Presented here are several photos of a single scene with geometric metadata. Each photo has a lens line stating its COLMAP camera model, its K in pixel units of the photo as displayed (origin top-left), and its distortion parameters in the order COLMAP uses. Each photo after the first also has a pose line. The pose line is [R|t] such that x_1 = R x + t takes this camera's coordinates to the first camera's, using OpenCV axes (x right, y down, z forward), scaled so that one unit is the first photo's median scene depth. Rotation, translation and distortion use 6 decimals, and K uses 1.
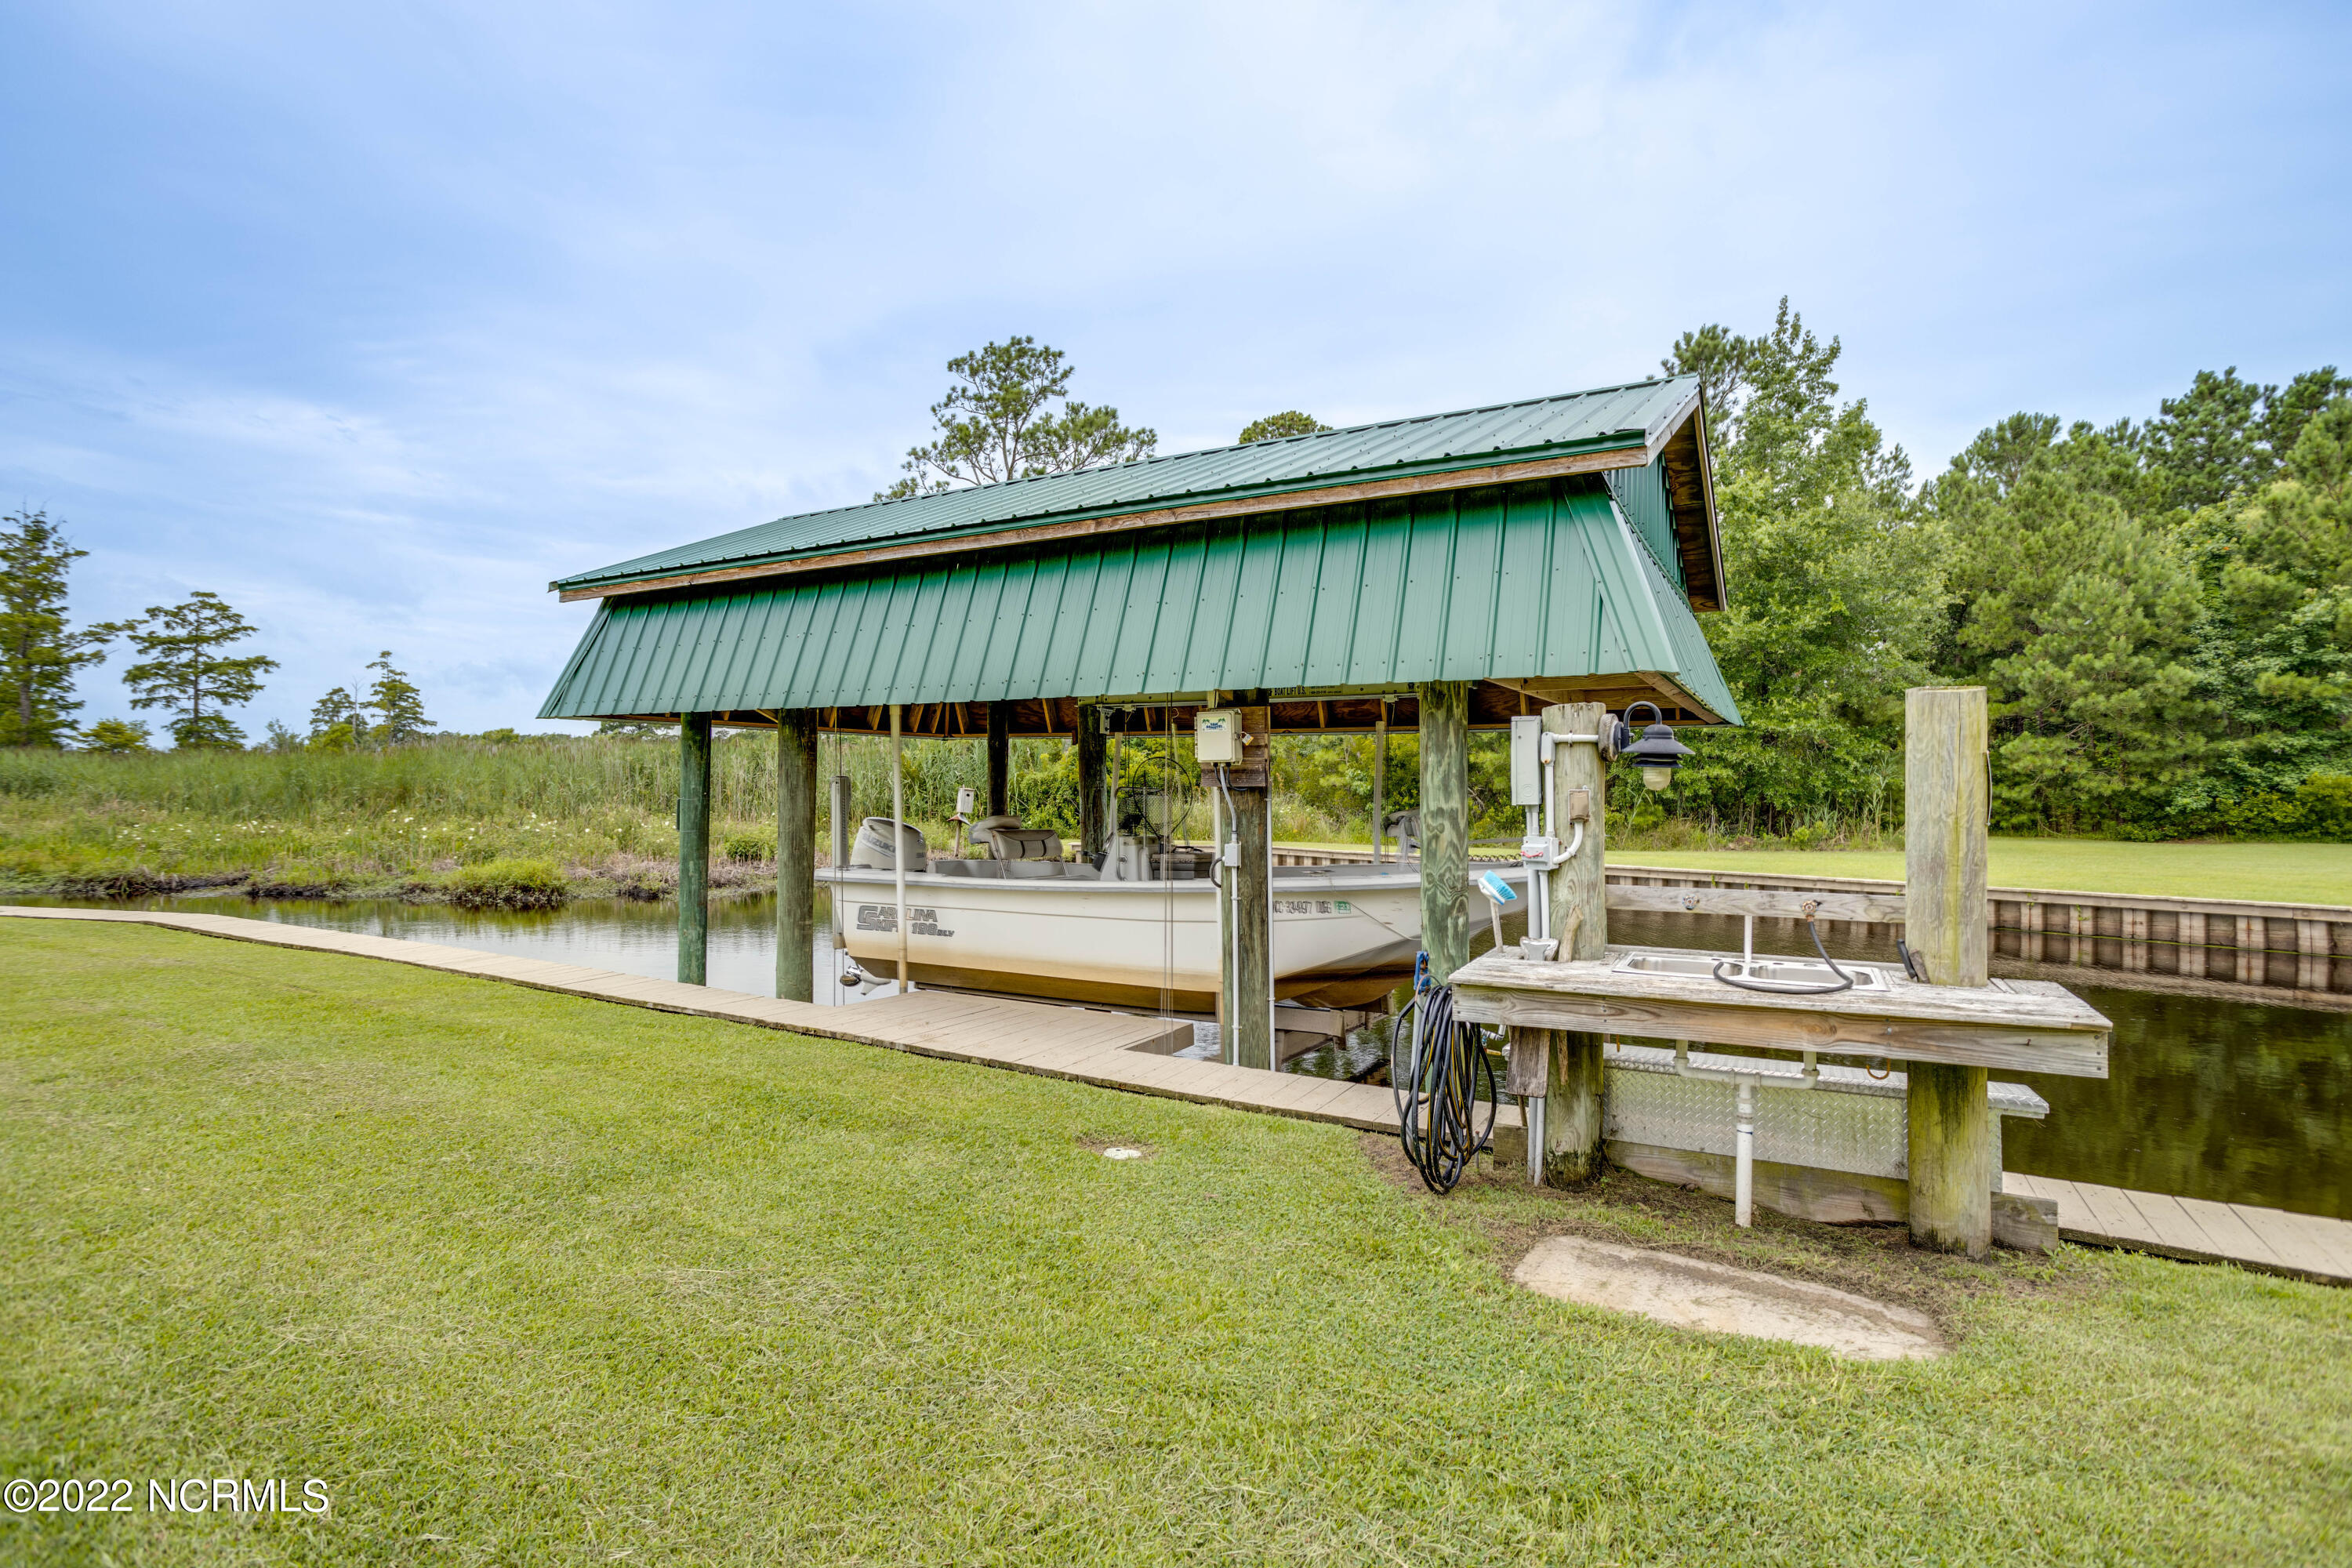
lens RADIAL K [[1108.9, 0, 1176.0], [0, 1108.9, 784.0], [0, 0, 1]] dist [-0.024756, 0.000777]
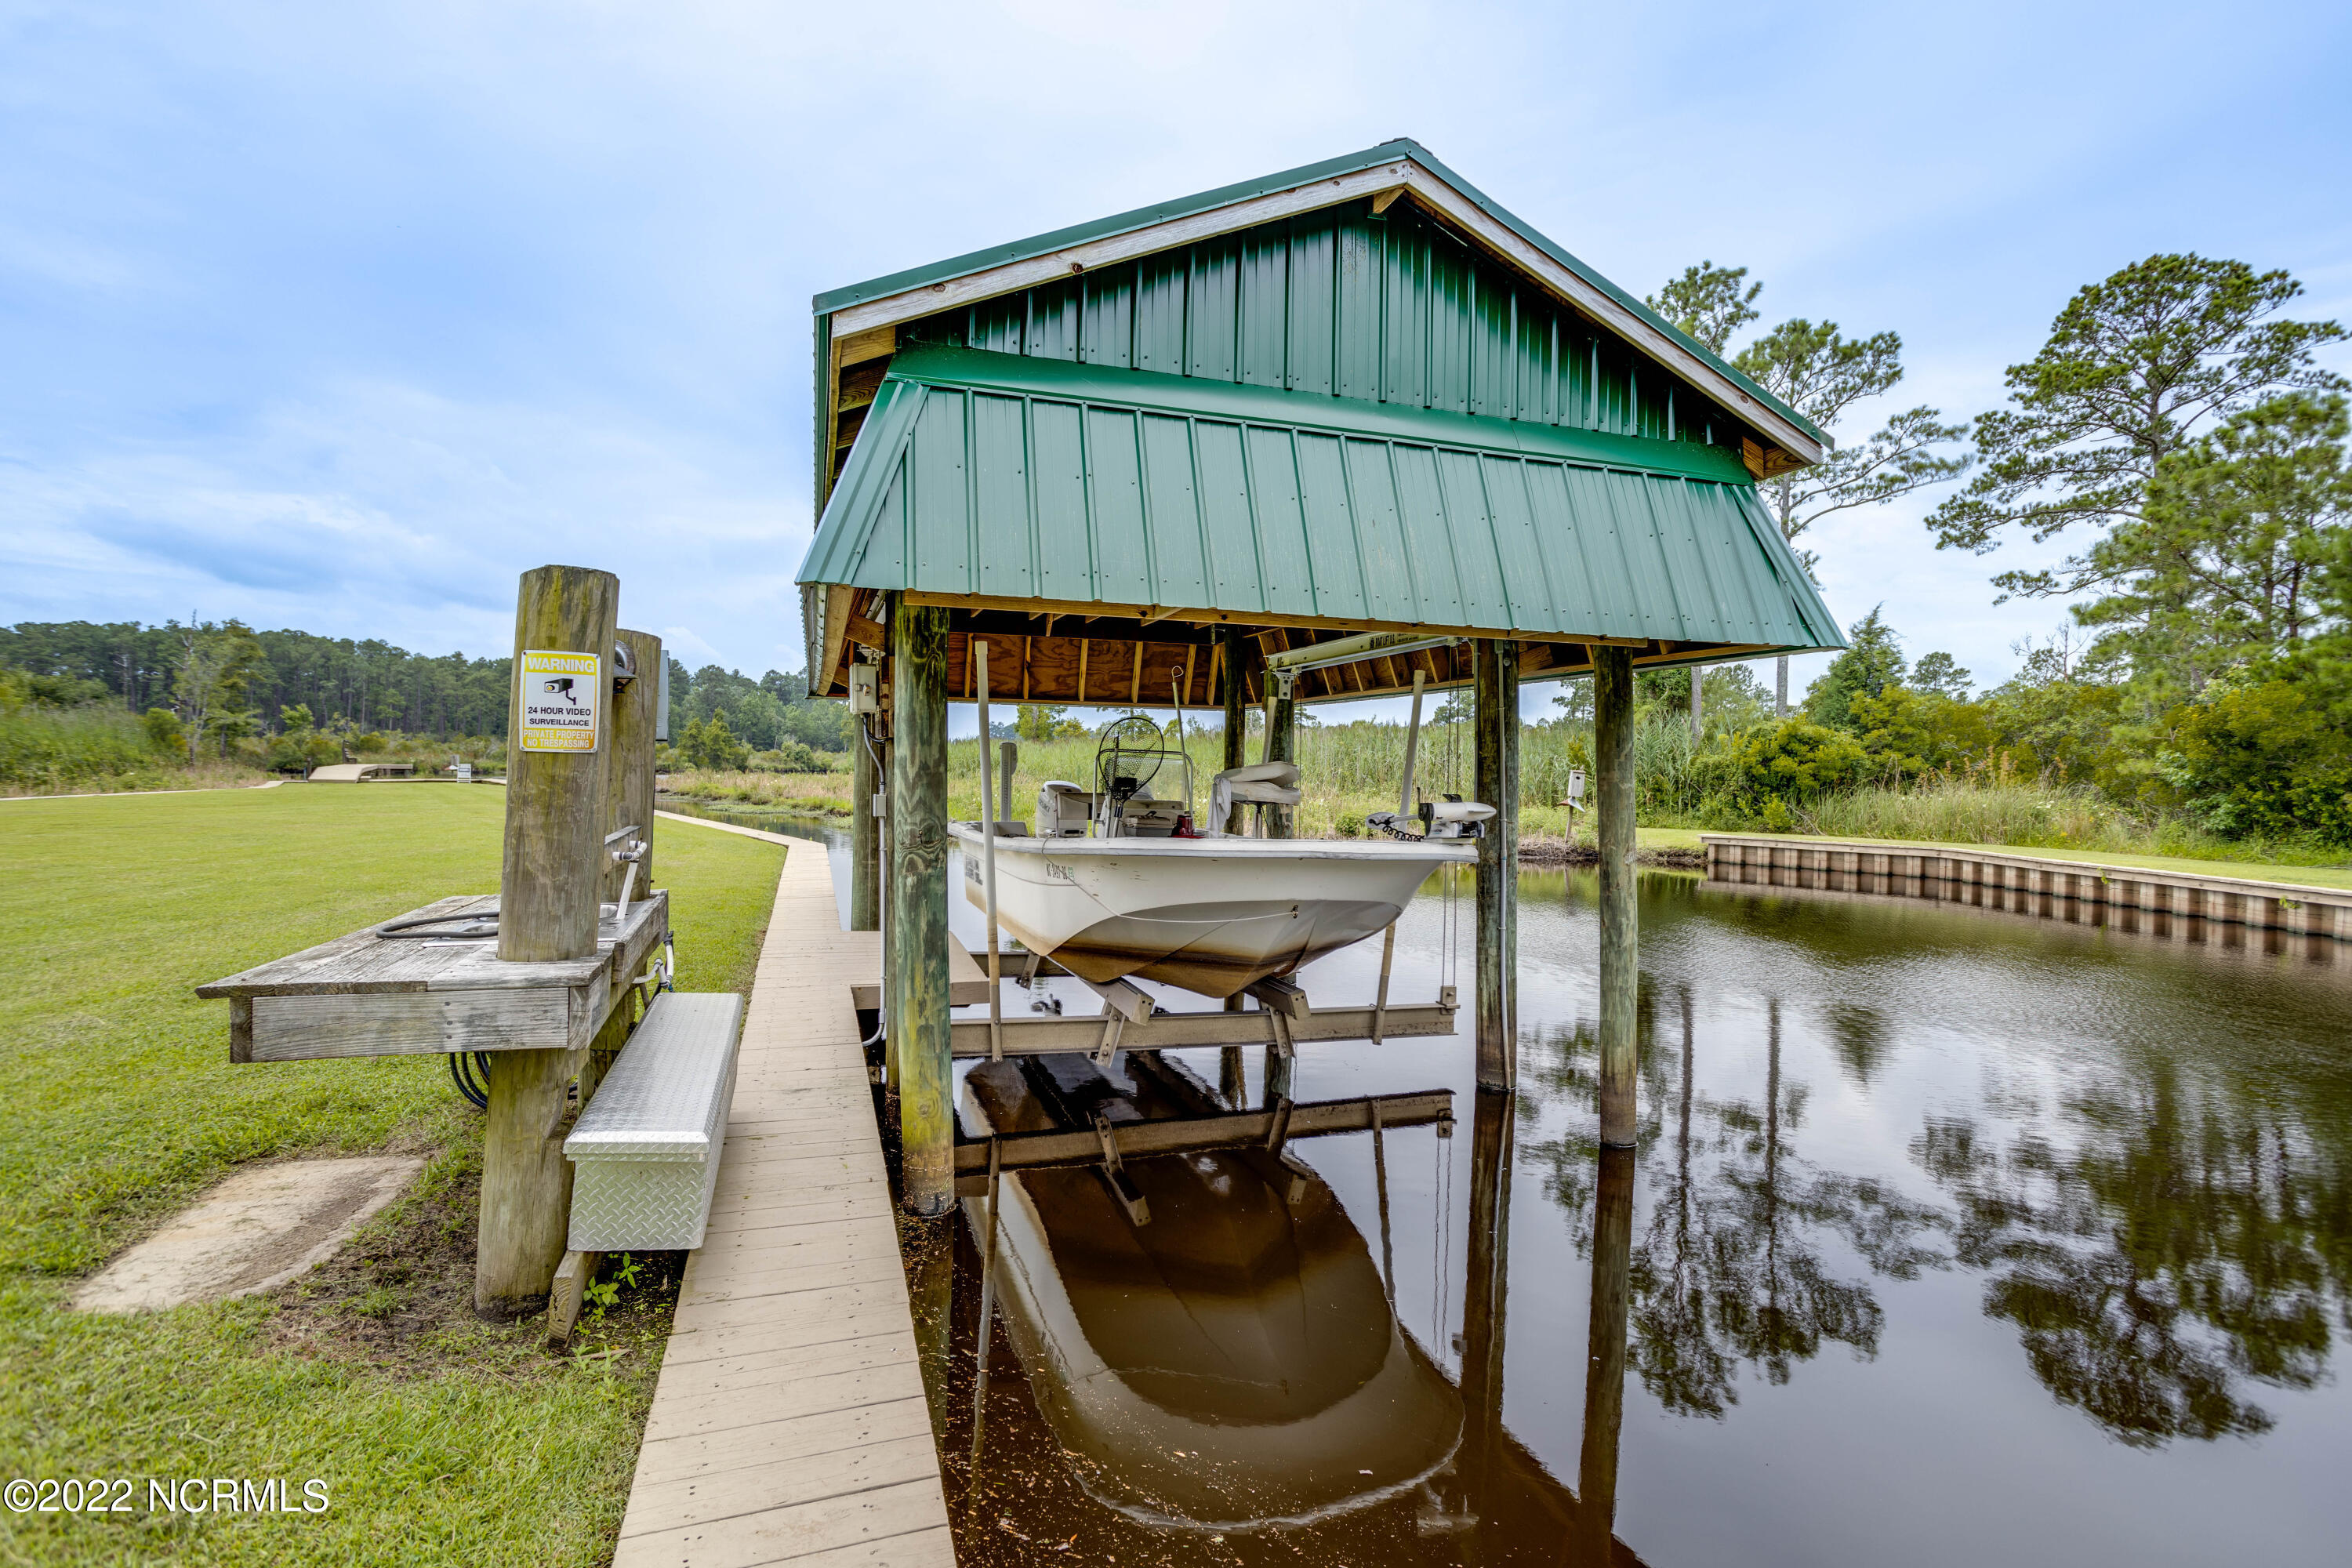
lens RADIAL K [[1108.9, 0, 1176.0], [0, 1108.9, 784.0], [0, 0, 1]] dist [-0.024756, 0.000777]
pose [[0.761754, 0.018154, -0.647612, 0.122998], [-0.011650, 0.999830, 0.014325, 0.004904], [0.647761, -0.003368, 0.761836, 0.058214]]
